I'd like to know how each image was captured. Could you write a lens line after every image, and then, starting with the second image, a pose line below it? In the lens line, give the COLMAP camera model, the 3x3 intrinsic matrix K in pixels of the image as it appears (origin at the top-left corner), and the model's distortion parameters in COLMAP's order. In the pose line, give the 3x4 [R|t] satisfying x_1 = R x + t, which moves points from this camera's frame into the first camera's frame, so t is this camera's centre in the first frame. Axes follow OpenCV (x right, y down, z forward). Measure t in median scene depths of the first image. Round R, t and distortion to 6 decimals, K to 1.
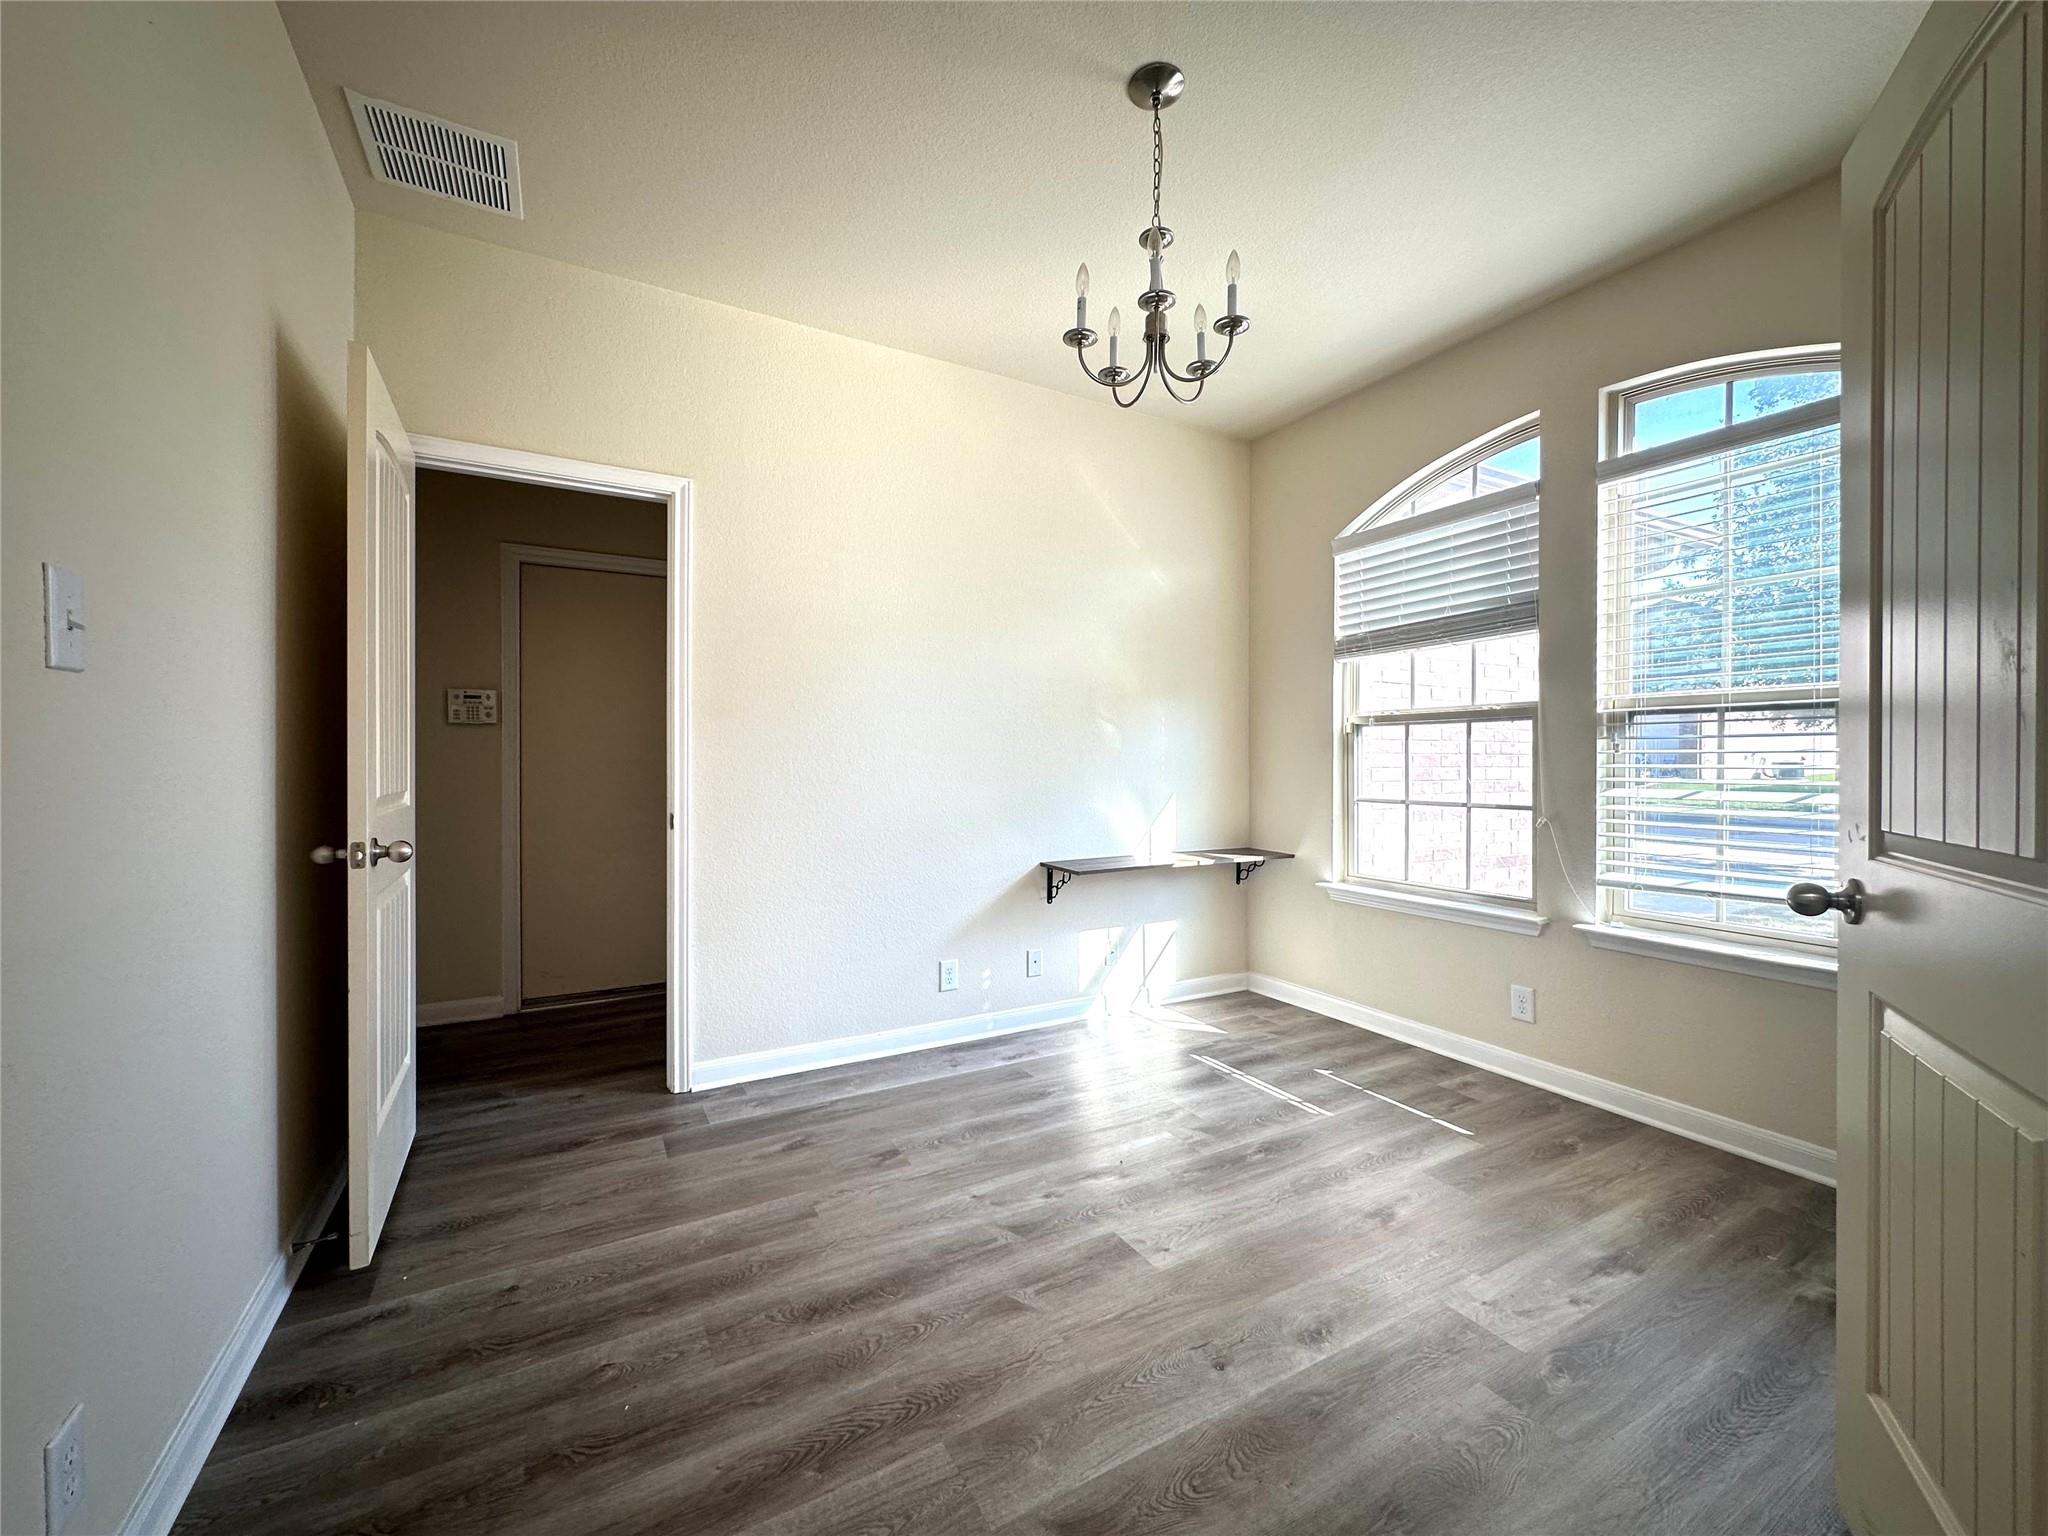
lens RADIAL K [[816.5, 0, 1031.7], [0, 816.5, 763.5], [0, 0, 1]] dist [-0.000002, 0.001063]
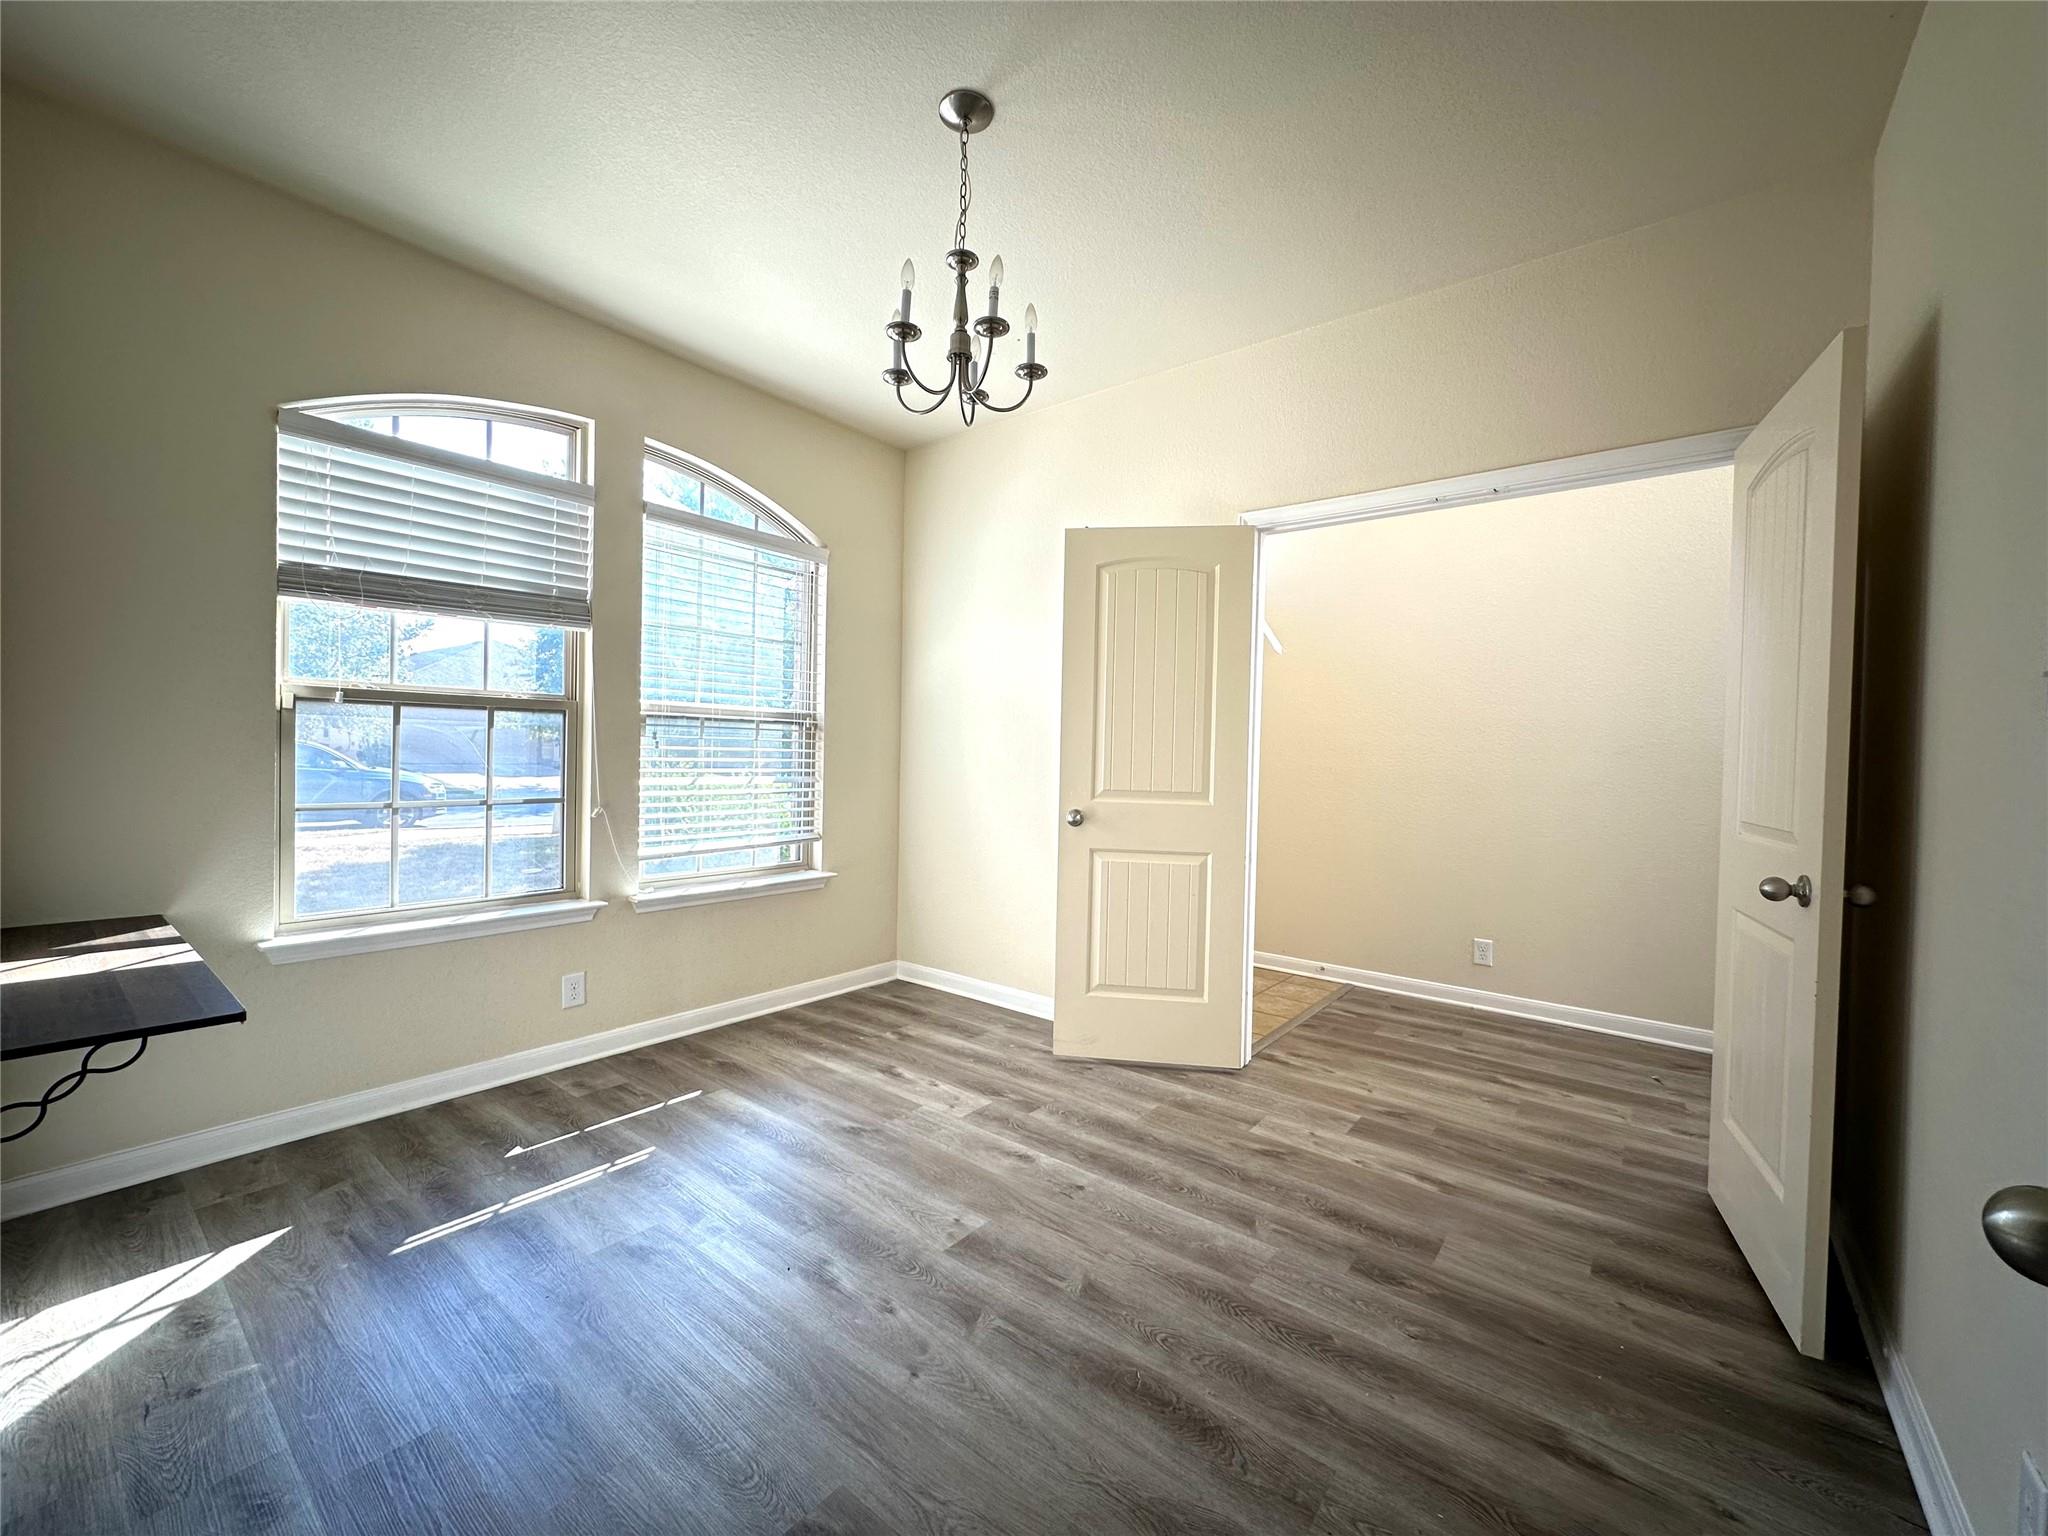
lens RADIAL K [[816.5, 0, 1018.4], [0, 816.5, 762.0], [0, 0, 1]] dist [-0.000002, 0.001063]
pose [[-0.367215, -0.018381, 0.929955, -0.565607], [-0.018995, 0.999744, 0.012260, -0.017309], [-0.929942, -0.013163, -0.367470, 0.874676]]
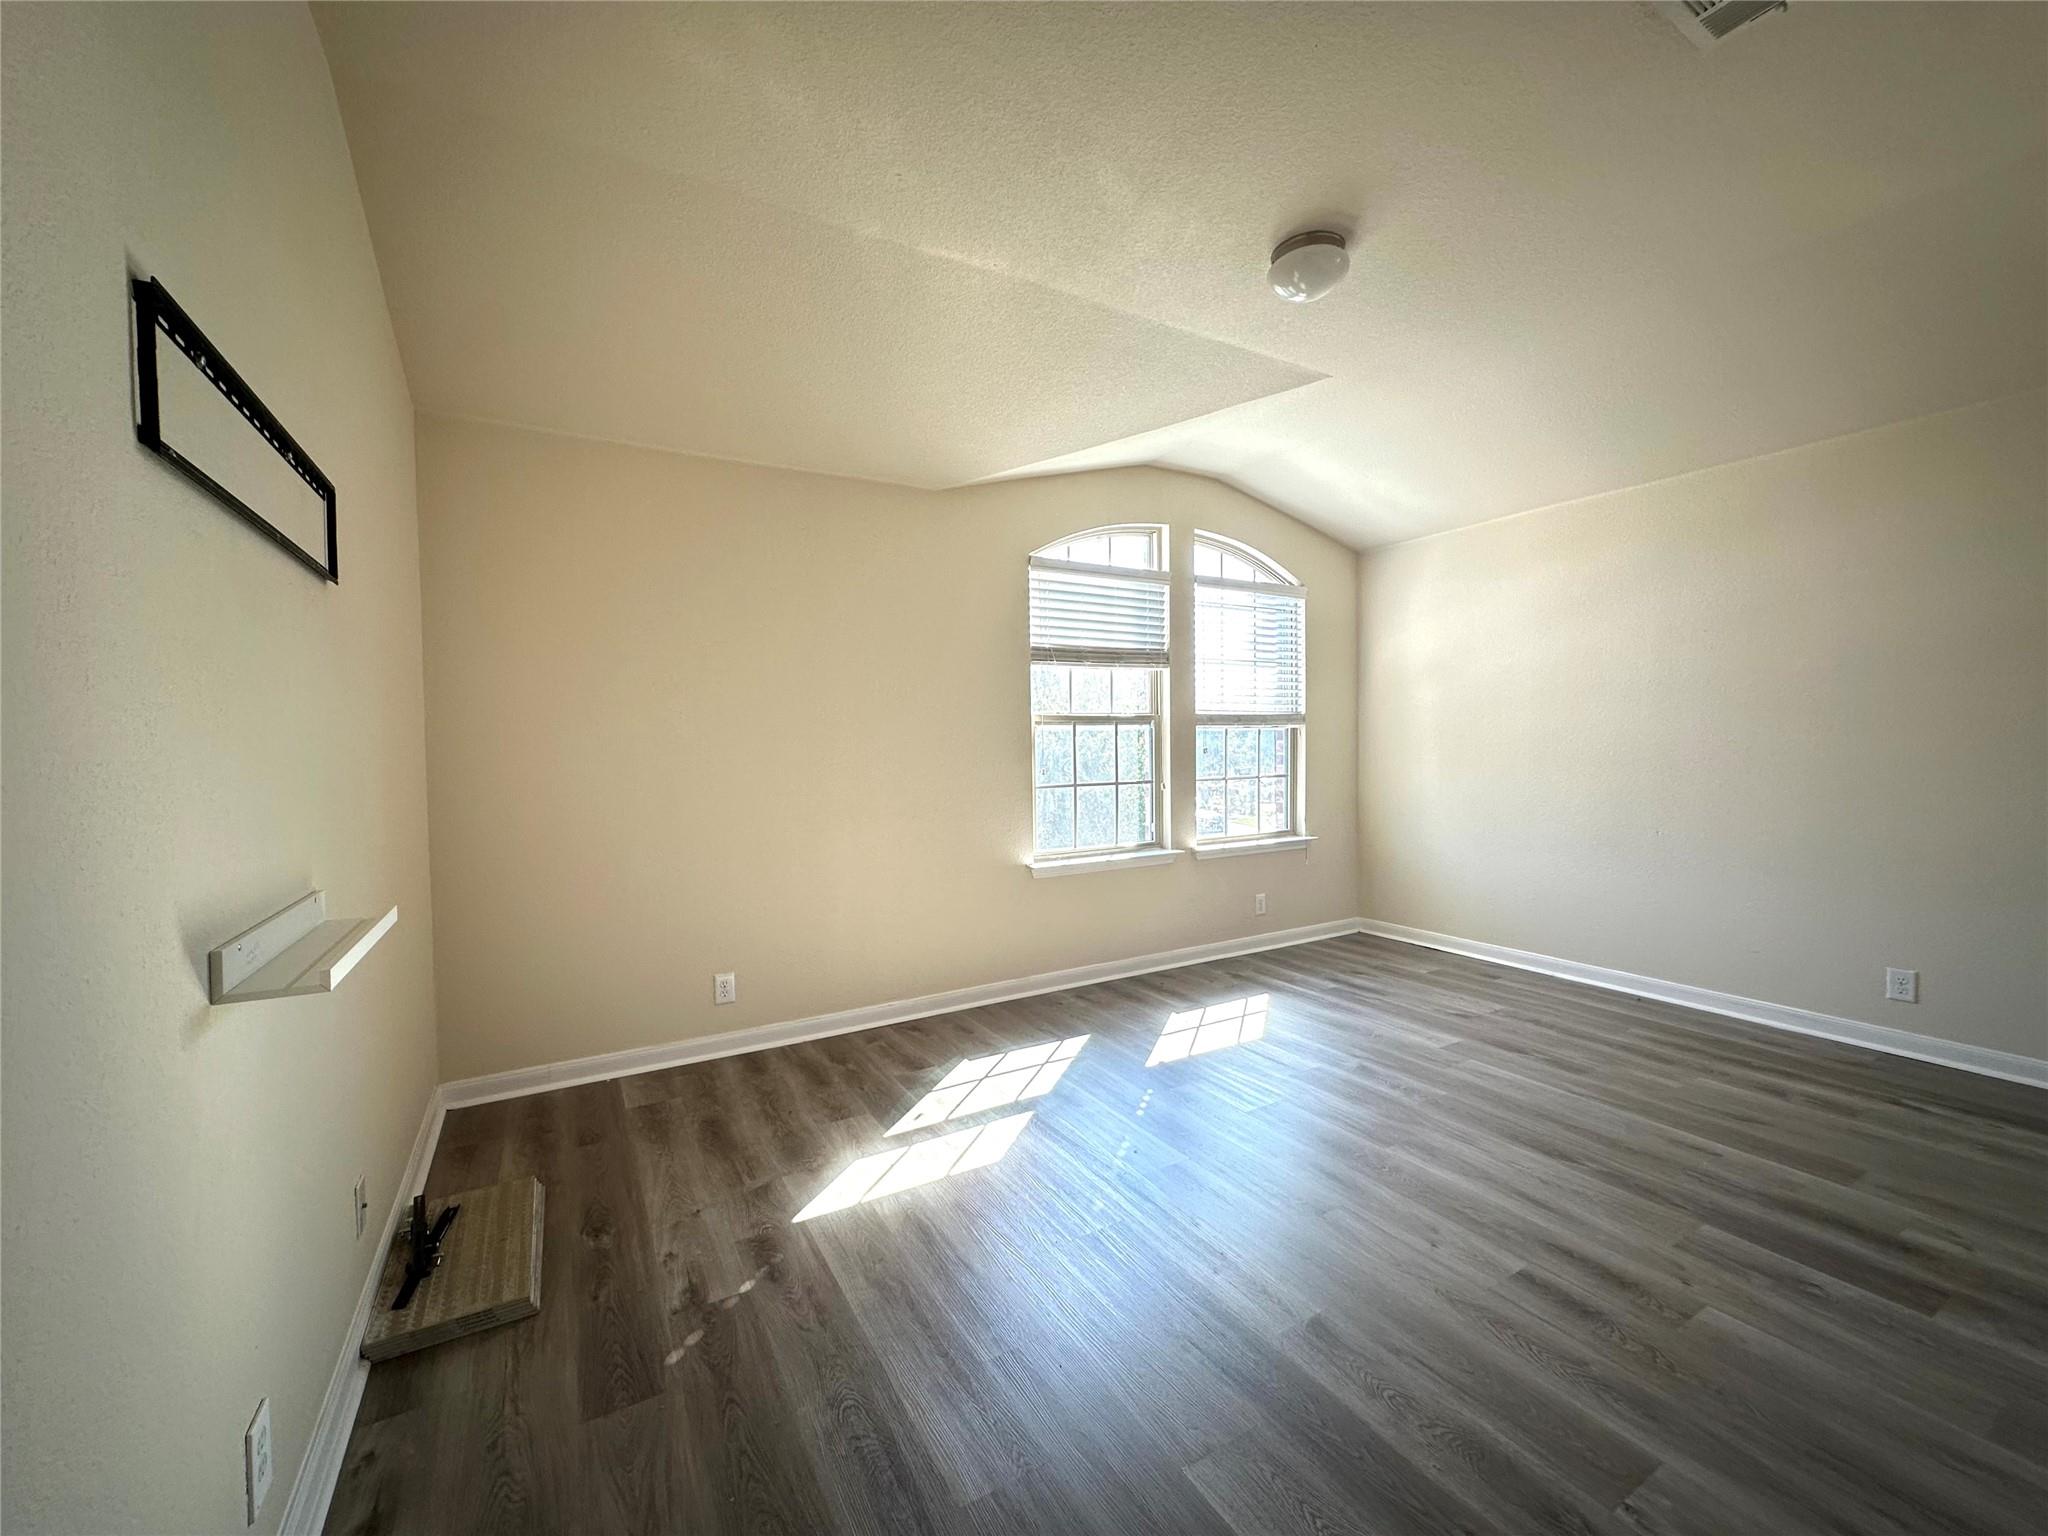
lens RADIAL K [[816.5, 0, 1032.3], [0, 816.5, 777.7], [0, 0, 1]] dist [-0.000002, 0.001063]
pose [[0.010569, -0.037799, 0.999229, -0.955477], [0.013131, 0.999204, 0.037659, -0.015965], [-0.999858, 0.012723, 0.011057, 1.249661]]
